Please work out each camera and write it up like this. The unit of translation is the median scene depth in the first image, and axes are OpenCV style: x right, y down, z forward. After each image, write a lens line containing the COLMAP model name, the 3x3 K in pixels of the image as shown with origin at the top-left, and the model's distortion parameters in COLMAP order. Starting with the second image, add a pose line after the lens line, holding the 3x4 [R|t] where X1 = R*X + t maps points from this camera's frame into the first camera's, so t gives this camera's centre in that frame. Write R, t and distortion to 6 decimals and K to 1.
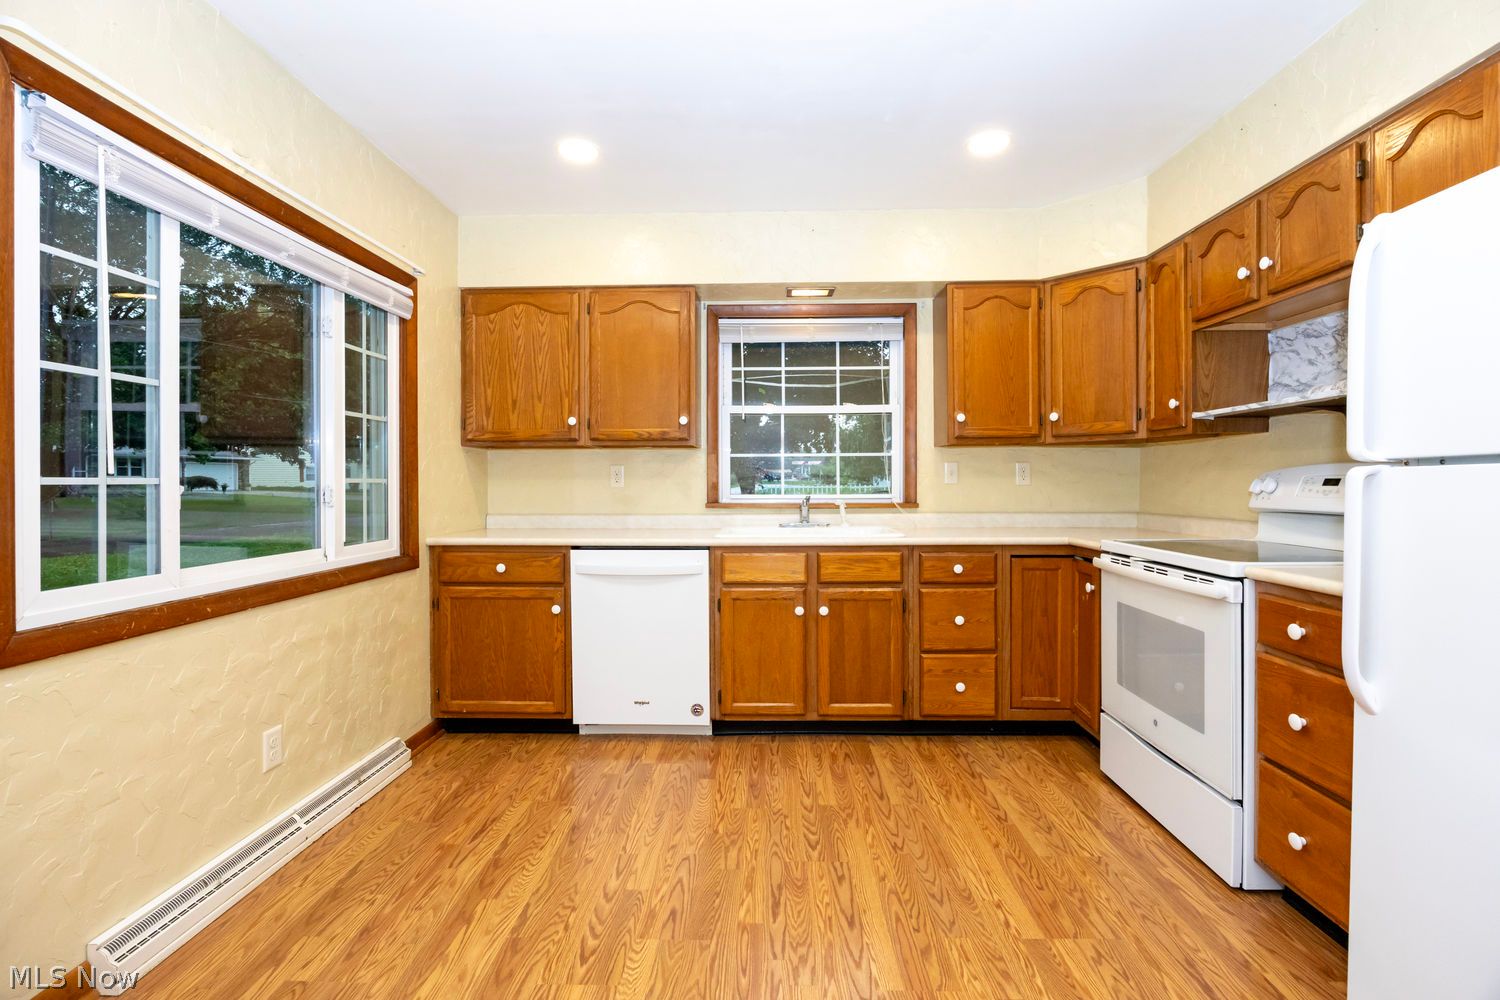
lens RADIAL K [[671.5, 0, 751.1], [0, 671.5, 486.9], [0, 0, 1]] dist [-0.012862, 0.000524]
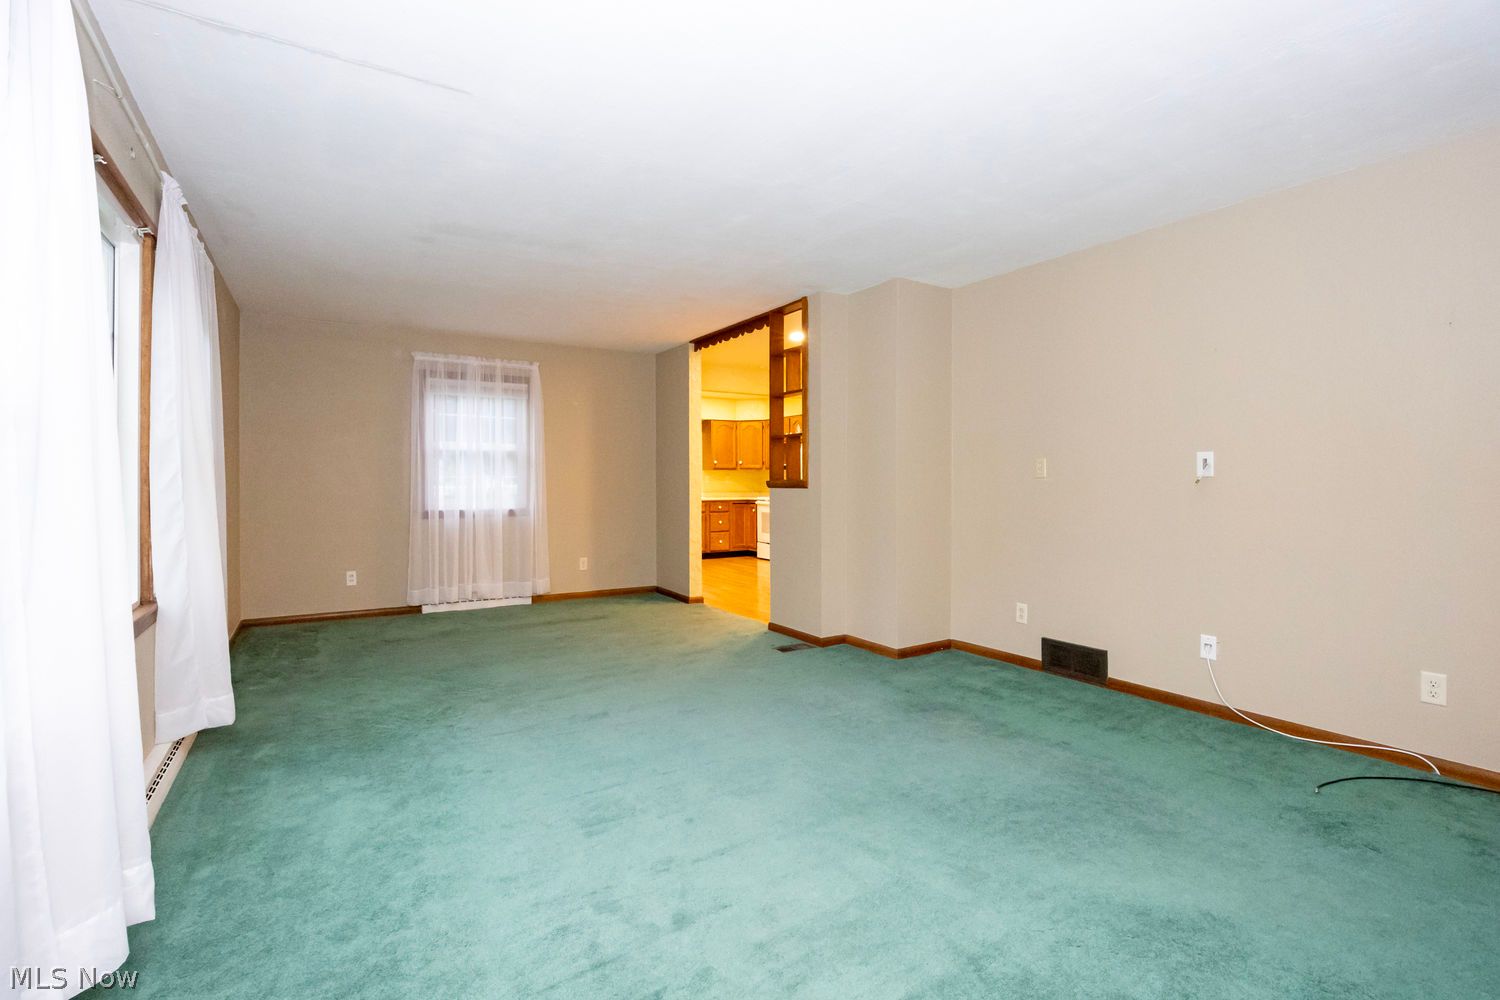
lens RADIAL K [[677.2, 0, 755.0], [0, 677.2, 493.5], [0, 0, 1]] dist [-0.012238, 0.000825]
pose [[0.826504, -0.005028, 0.562908, -1.481723], [0.002405, 0.999983, 0.005402, 0.033198], [-0.562925, -0.003111, 0.826502, -1.950510]]
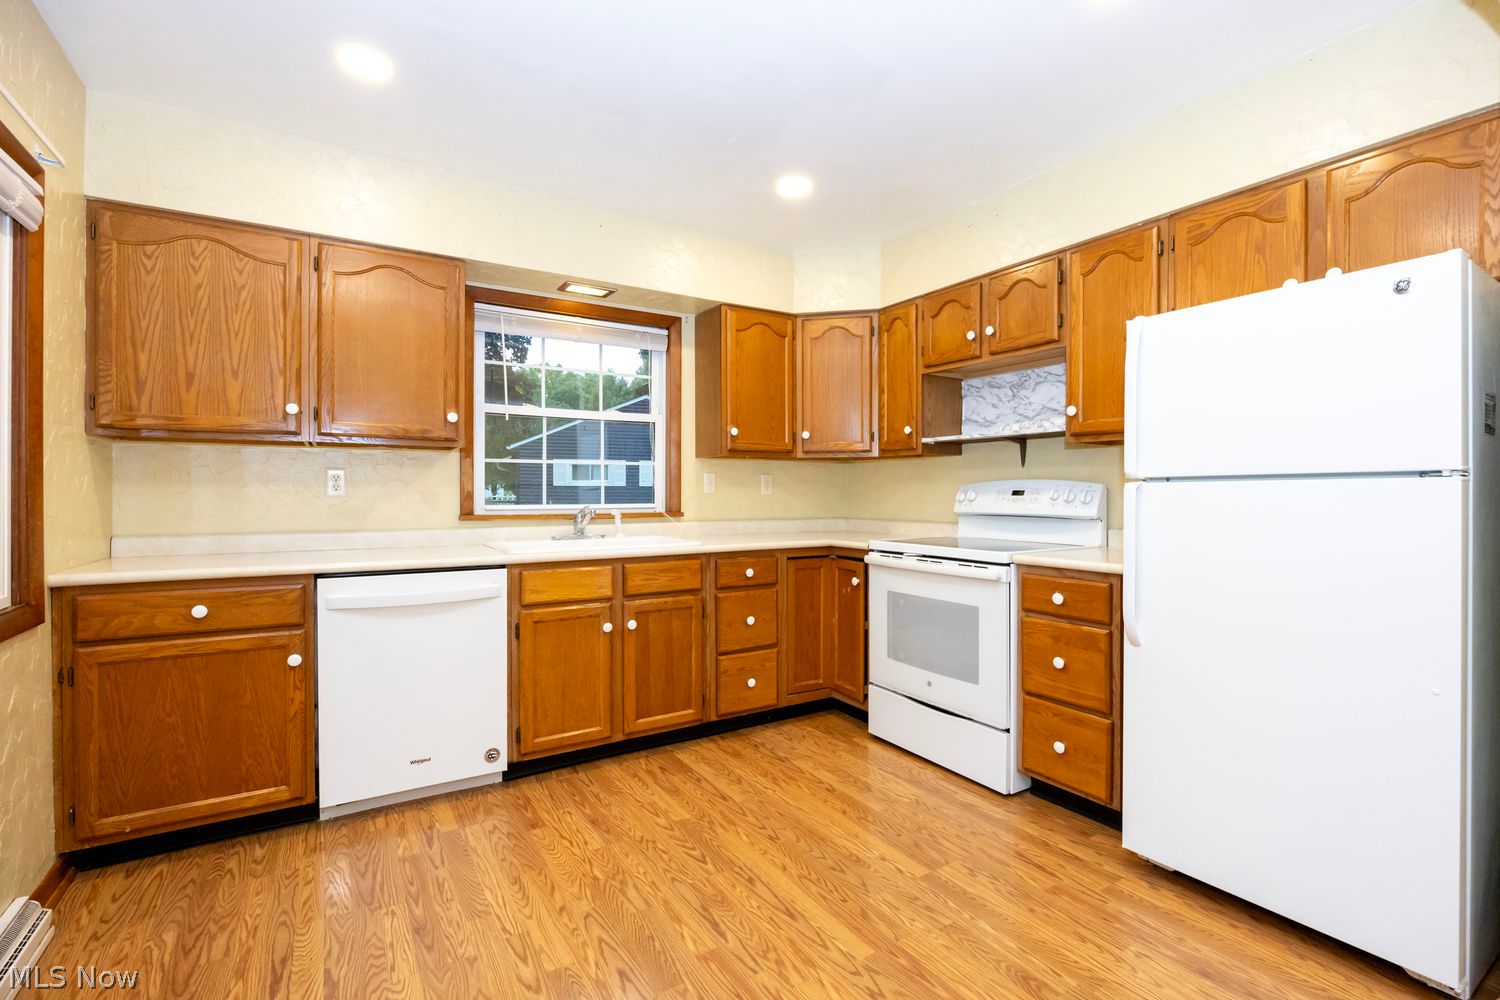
lens RADIAL K [[677.2, 0, 755.0], [0, 677.2, 493.5], [0, 0, 1]] dist [-0.012238, 0.000825]
pose [[0.831019, 0.002668, 0.556237, -0.284576], [0.000293, 0.999986, -0.005235, 0.001200], [-0.556243, 0.004513, 0.831007, 0.092535]]
